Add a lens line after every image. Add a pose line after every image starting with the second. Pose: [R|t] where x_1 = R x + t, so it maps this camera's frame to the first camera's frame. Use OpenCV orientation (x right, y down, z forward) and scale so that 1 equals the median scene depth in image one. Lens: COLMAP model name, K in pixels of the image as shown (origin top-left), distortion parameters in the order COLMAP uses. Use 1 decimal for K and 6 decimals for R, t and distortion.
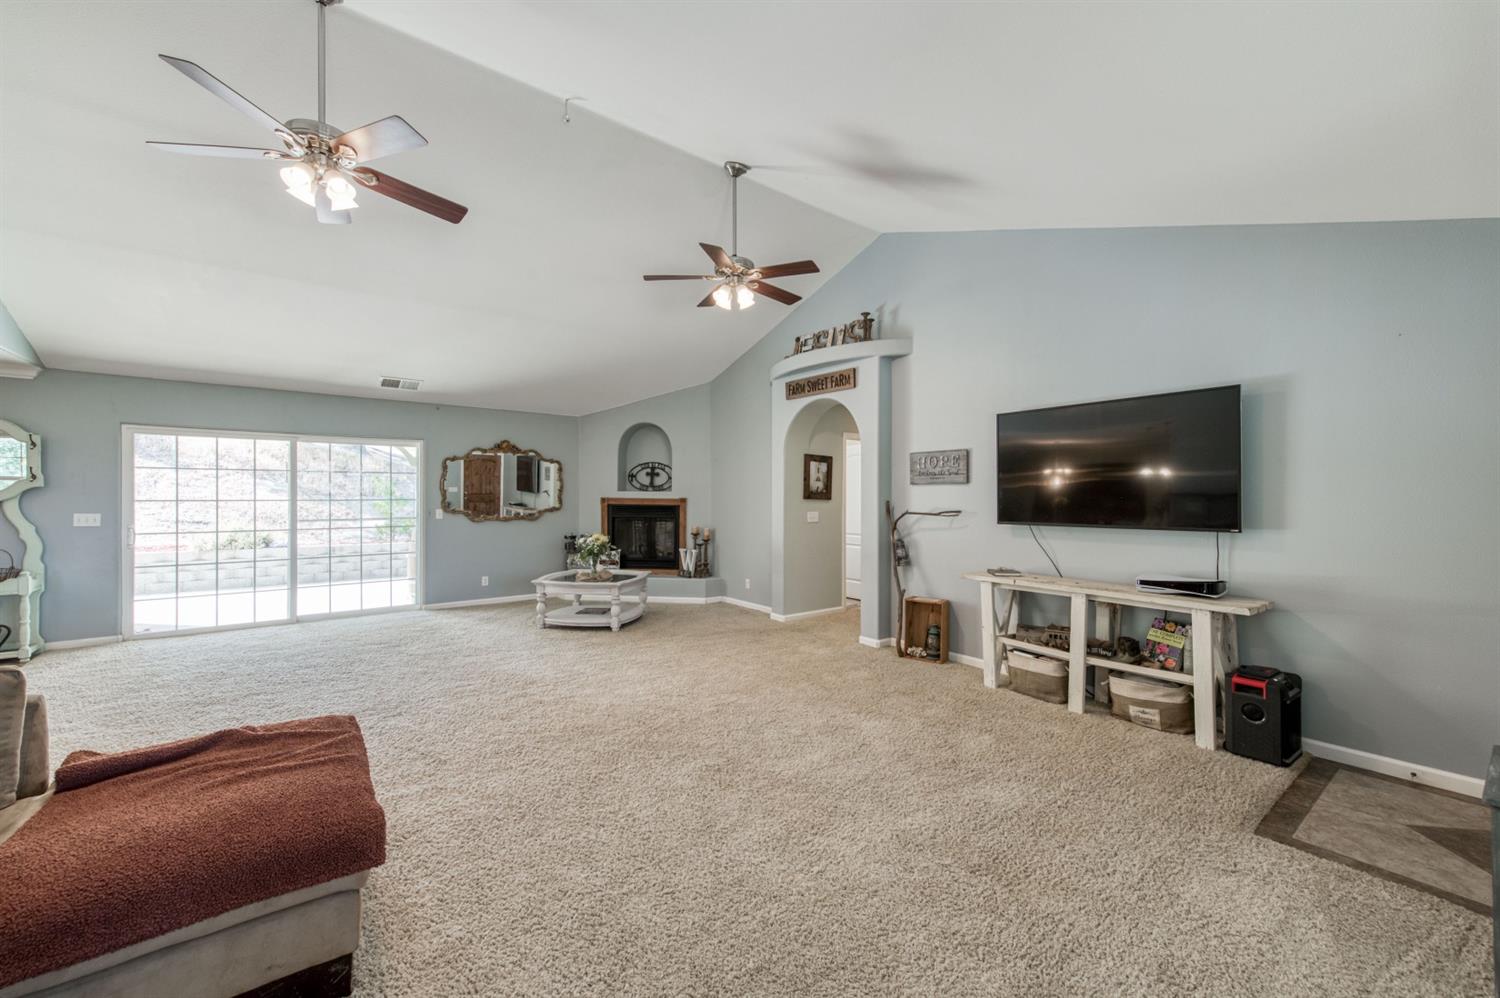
lens RADIAL K [[609.8, 0, 760.2], [0, 609.8, 487.9], [0, 0, 1]] dist [0.008934, -0.001466]
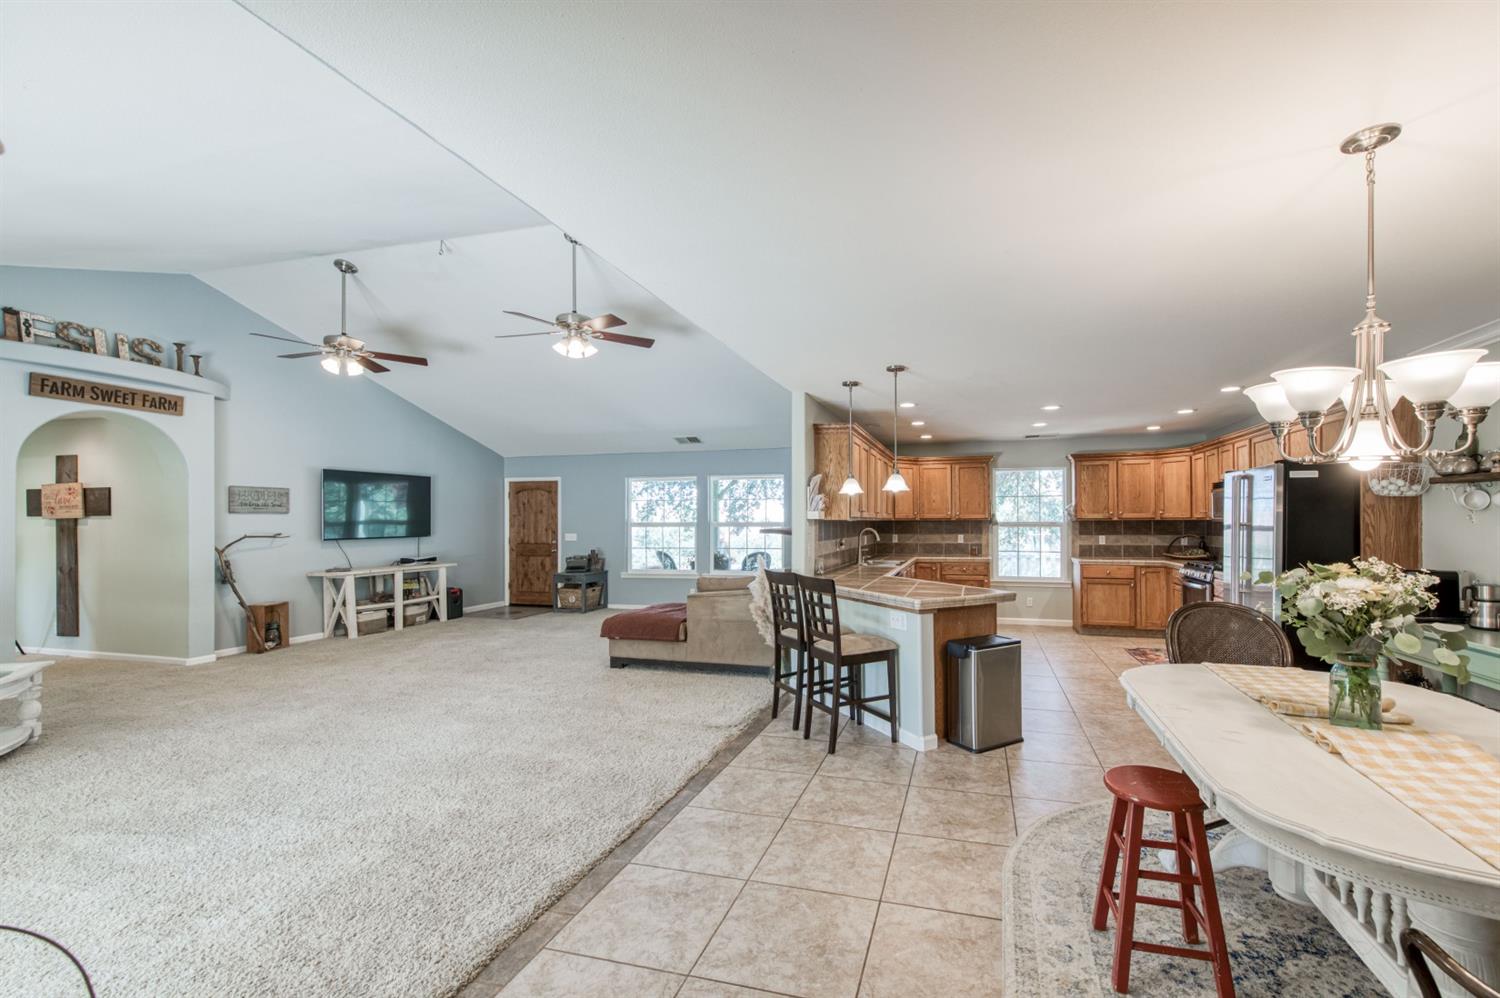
lens RADIAL K [[609.8, 0, 809.4], [0, 609.8, 516.5], [0, 0, 1]] dist [0.008934, -0.001466]
pose [[-0.604925, 0.001088, 0.796282, -1.446556], [-0.007770, 0.999943, -0.007269, 0.001057], [-0.796245, -0.010585, -0.604882, 0.883555]]
